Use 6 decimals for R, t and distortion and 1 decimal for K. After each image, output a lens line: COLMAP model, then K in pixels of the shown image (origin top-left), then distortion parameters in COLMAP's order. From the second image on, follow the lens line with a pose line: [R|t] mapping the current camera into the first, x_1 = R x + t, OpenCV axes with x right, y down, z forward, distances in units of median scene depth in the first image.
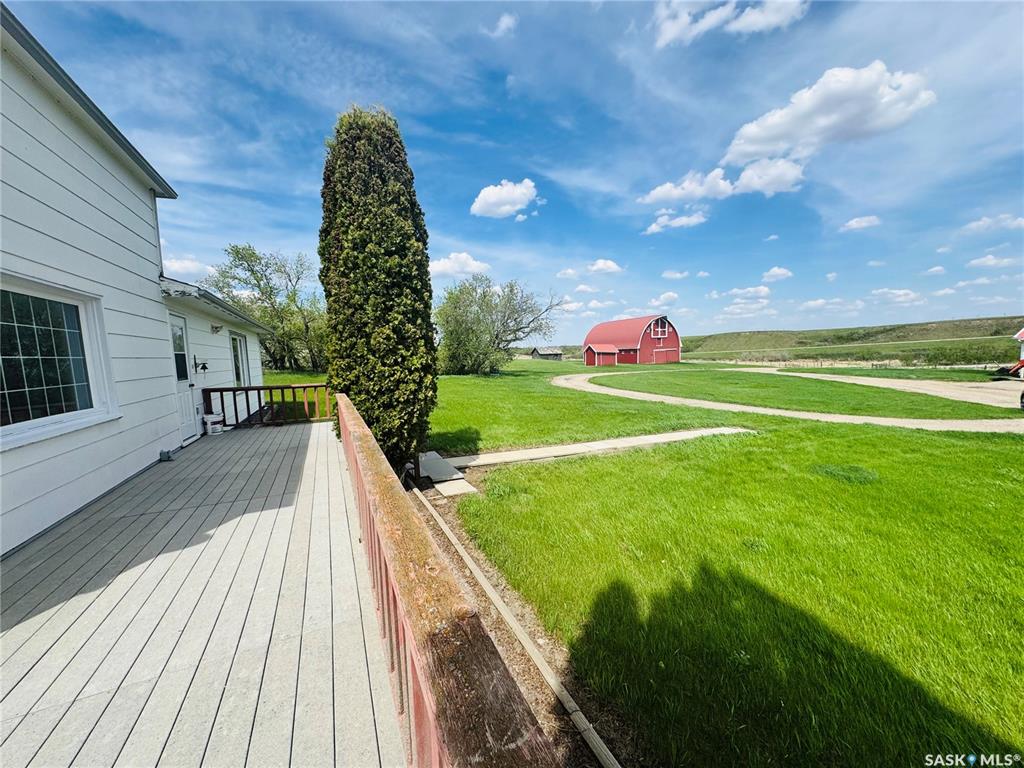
lens RADIAL K [[409.9, 0, 513.6], [0, 409.9, 386.9], [0, 0, 1]] dist [-0.002780, -0.000194]
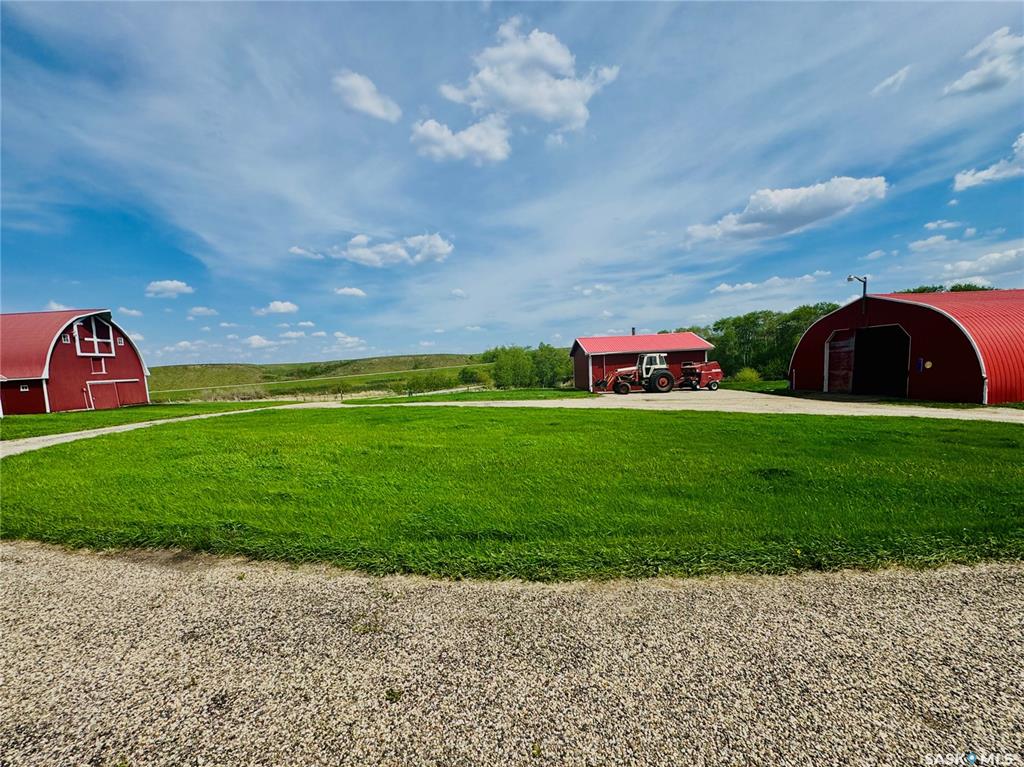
lens RADIAL K [[443.5, 0, 512.1], [0, 443.5, 413.7], [0, 0, 1]] dist [-0.001713, -0.000383]
pose [[0.387327, -0.081756, 0.918310, 0.056108], [0.116248, 0.992441, 0.039324, -0.015404], [-0.914584, 0.091521, 0.393904, 0.341457]]
